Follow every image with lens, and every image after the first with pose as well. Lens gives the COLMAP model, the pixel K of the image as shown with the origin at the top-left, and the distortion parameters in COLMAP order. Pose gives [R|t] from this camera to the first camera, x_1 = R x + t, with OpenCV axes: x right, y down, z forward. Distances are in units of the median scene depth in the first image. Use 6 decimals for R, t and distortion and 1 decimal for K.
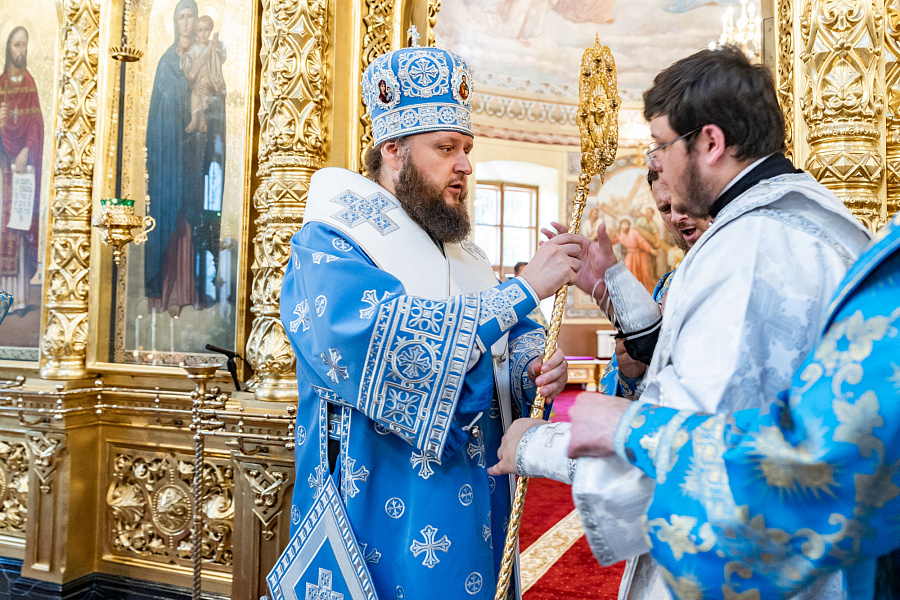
lens RADIAL K [[787.1, 0, 533.2], [0, 787.1, 256.1], [0, 0, 1]] dist [-0.020742, 0.019308]
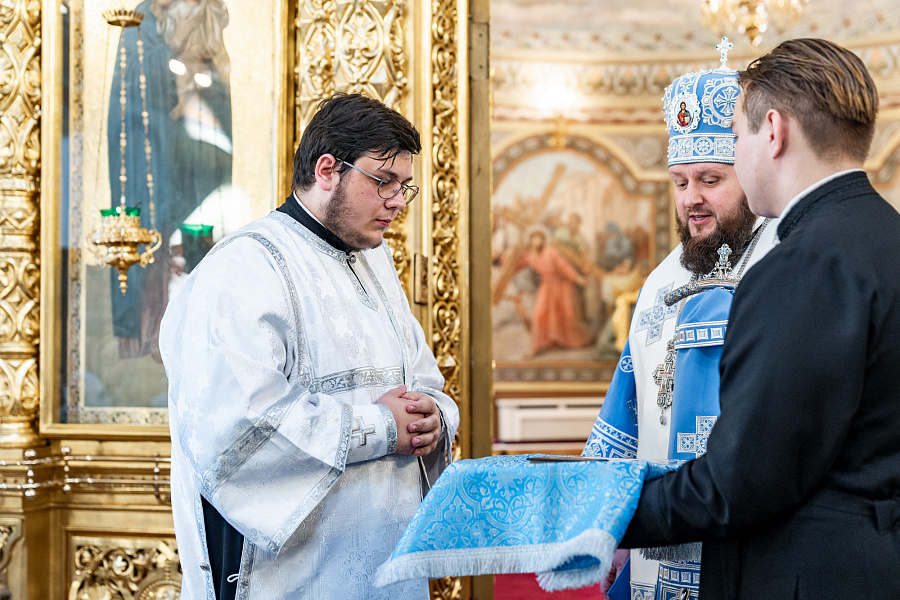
lens RADIAL K [[1286.6, 0, 429.2], [0, 1286.6, 318.8], [0, 0, 1]] dist [0.035302, -0.014947]
pose [[0.995727, -0.007803, 0.092014, -0.309067], [0.005799, 0.999741, 0.022019, 0.009152], [-0.092162, -0.021391, 0.995514, -0.262523]]
